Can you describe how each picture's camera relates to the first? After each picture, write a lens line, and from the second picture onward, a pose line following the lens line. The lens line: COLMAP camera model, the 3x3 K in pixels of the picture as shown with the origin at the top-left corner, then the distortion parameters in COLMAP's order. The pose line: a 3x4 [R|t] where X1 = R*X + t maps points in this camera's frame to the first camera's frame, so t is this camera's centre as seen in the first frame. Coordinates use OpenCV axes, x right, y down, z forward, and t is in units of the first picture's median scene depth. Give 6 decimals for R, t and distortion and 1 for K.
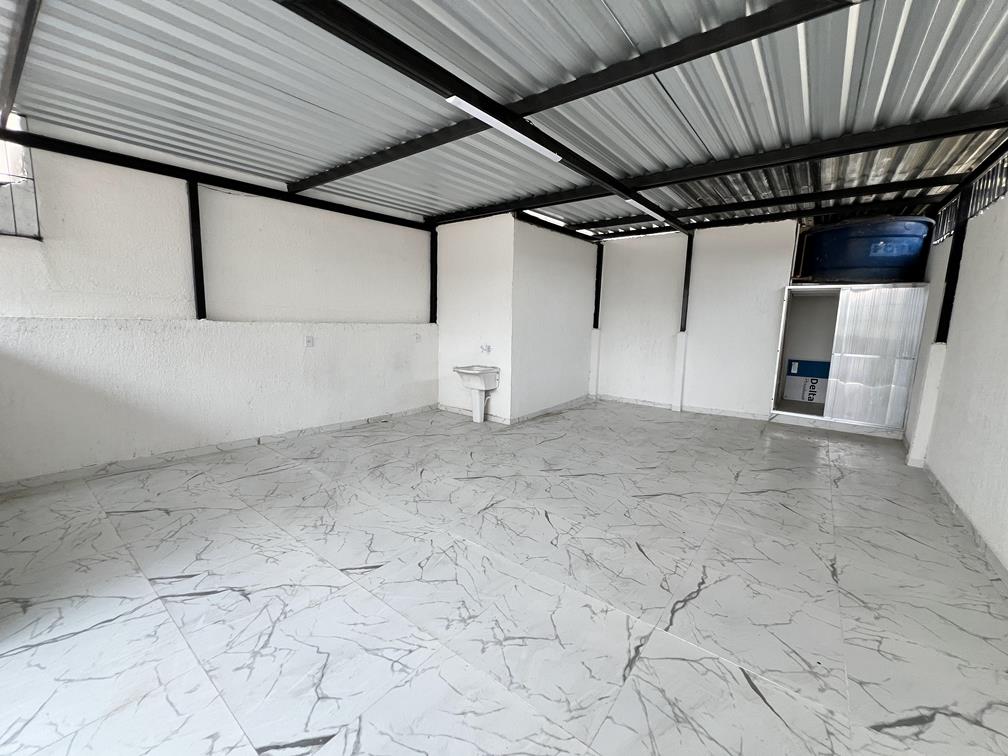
lens RADIAL K [[403.0, 0, 503.7], [0, 403.0, 378.9], [0, 0, 1]] dist [-0.000130, 0.000549]
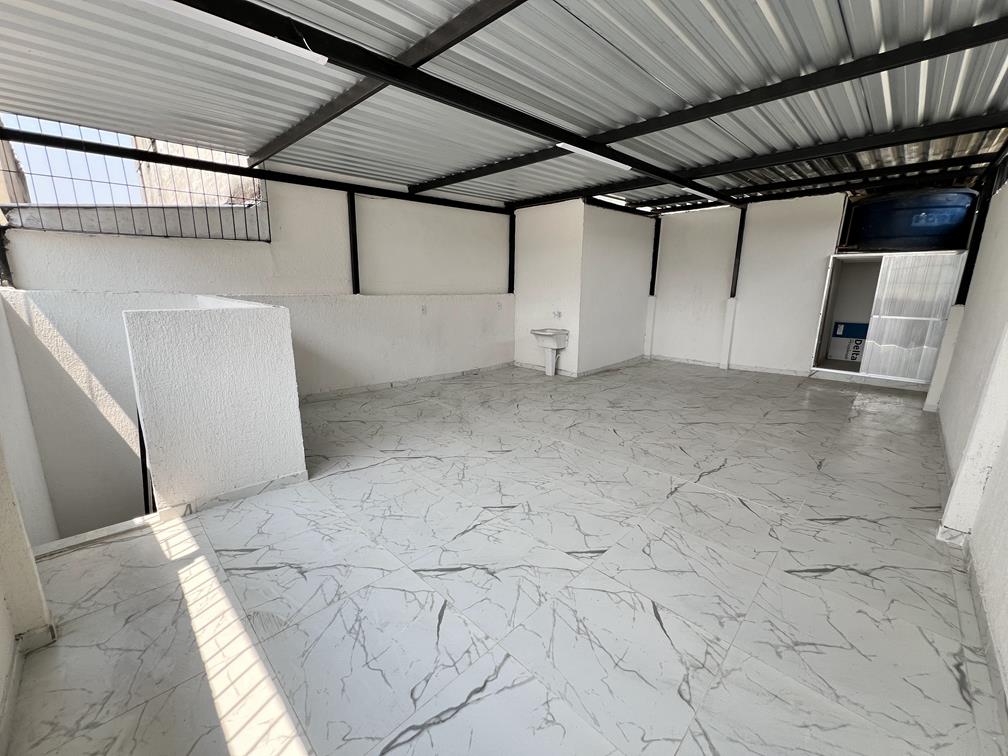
lens RADIAL K [[404.6, 0, 503.9], [0, 404.6, 379.6], [0, 0, 1]] dist [-0.000451, 0.000184]
pose [[0.993277, 0.009041, -0.115404, -0.077708], [0.000169, 0.996831, 0.079546, 0.028661], [0.115758, -0.079031, 0.990128, -0.289240]]
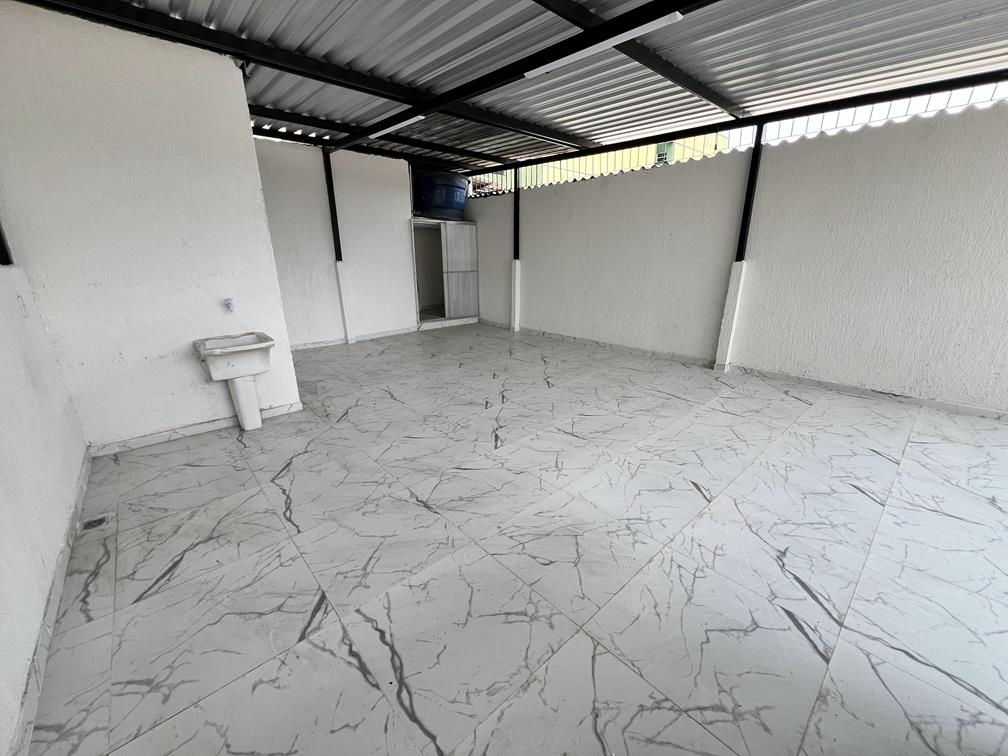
lens RADIAL K [[406.9, 0, 504.8], [0, 406.9, 370.8], [0, 0, 1]] dist [0.000947, -0.000025]
pose [[0.176304, -0.296598, 0.938588, -0.695333], [0.149501, 0.950530, 0.272289, -0.108007], [-0.972916, 0.092315, 0.211924, 0.632362]]
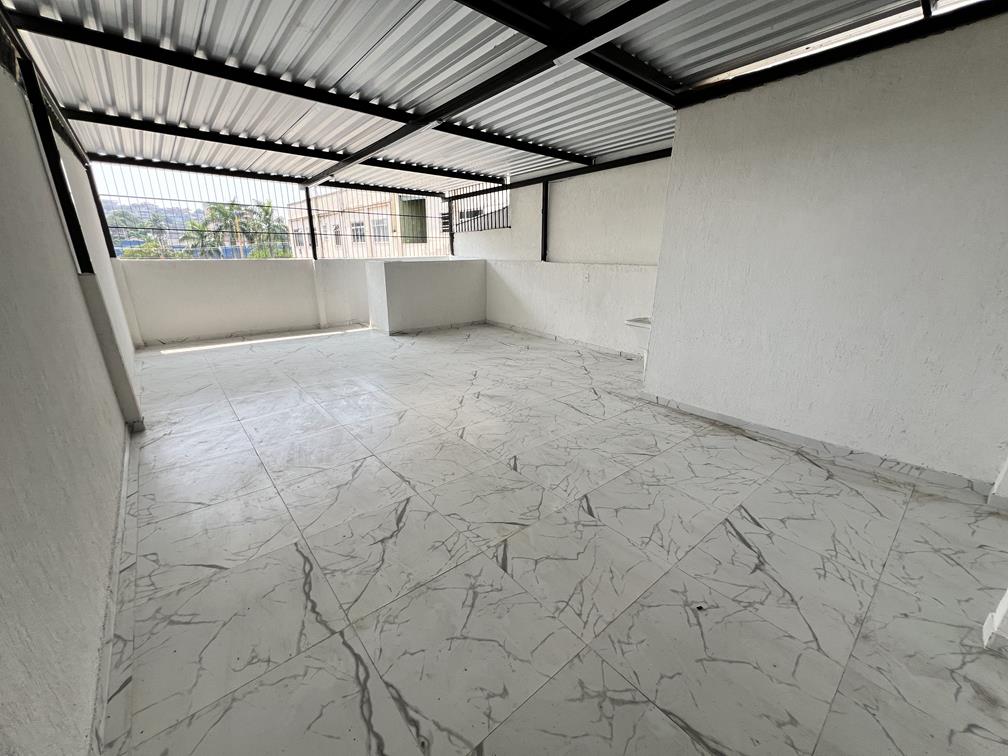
lens RADIAL K [[404.6, 0, 503.9], [0, 404.6, 379.6], [0, 0, 1]] dist [-0.000451, 0.000184]
pose [[-0.205379, 0.268260, -0.941199, 1.004333], [-0.151719, 0.941347, 0.301409, -0.146696], [0.966851, 0.204701, -0.152632, 1.065930]]
